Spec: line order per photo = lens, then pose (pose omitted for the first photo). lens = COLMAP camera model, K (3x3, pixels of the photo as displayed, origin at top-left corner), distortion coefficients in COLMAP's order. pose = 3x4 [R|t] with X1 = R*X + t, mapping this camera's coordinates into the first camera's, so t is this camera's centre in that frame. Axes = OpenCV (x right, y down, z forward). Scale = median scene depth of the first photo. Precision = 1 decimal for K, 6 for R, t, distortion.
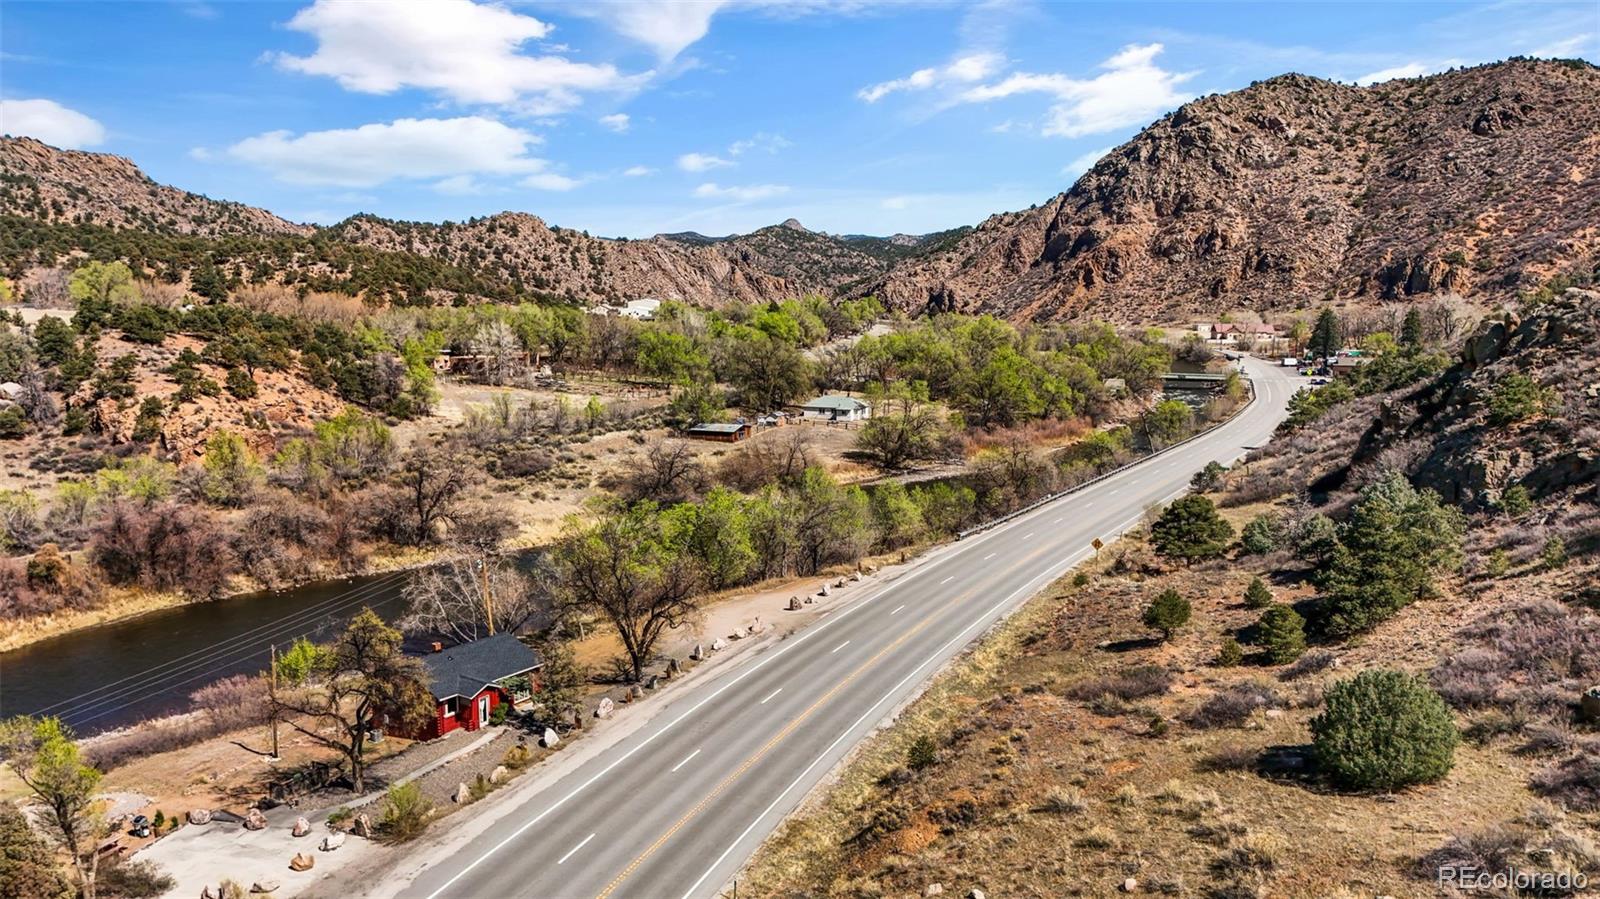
lens RADIAL K [[1170.0, 0, 807.7], [0, 1170.0, 444.9], [0, 0, 1]] dist [0.088176, -0.096228]
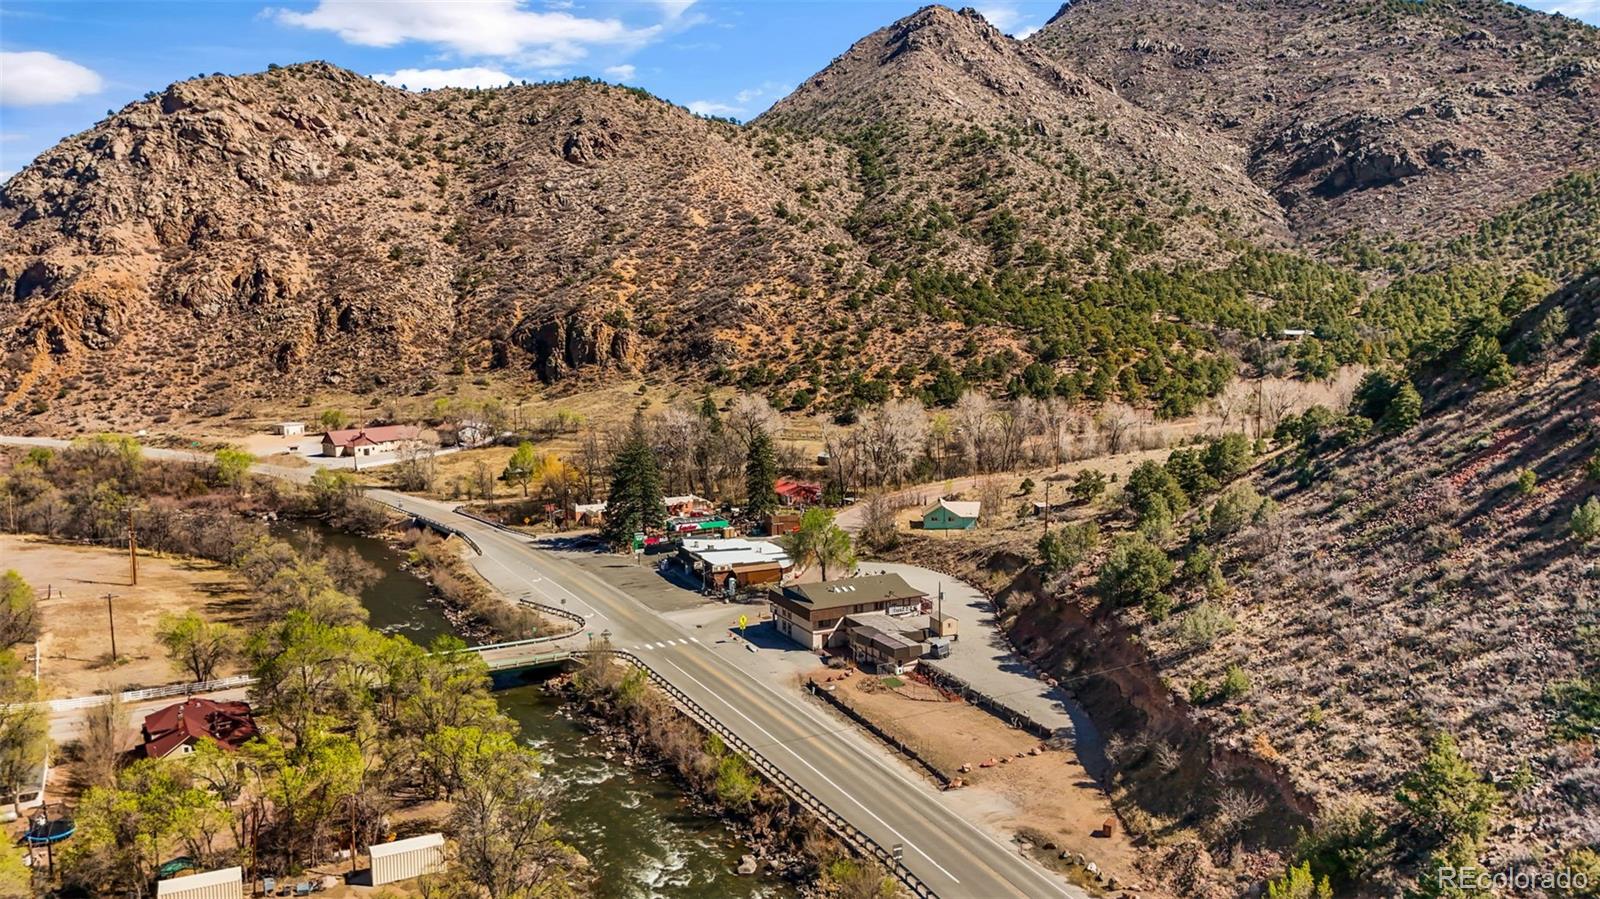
lens RADIAL K [[1170.0, 0, 807.7], [0, 1170.0, 444.9], [0, 0, 1]] dist [0.088176, -0.096228]
pose [[0.682705, -0.098307, 0.724050, 0.053169], [0.111995, 0.993278, 0.029262, -0.064744], [-0.722060, 0.061113, 0.689126, 0.302143]]
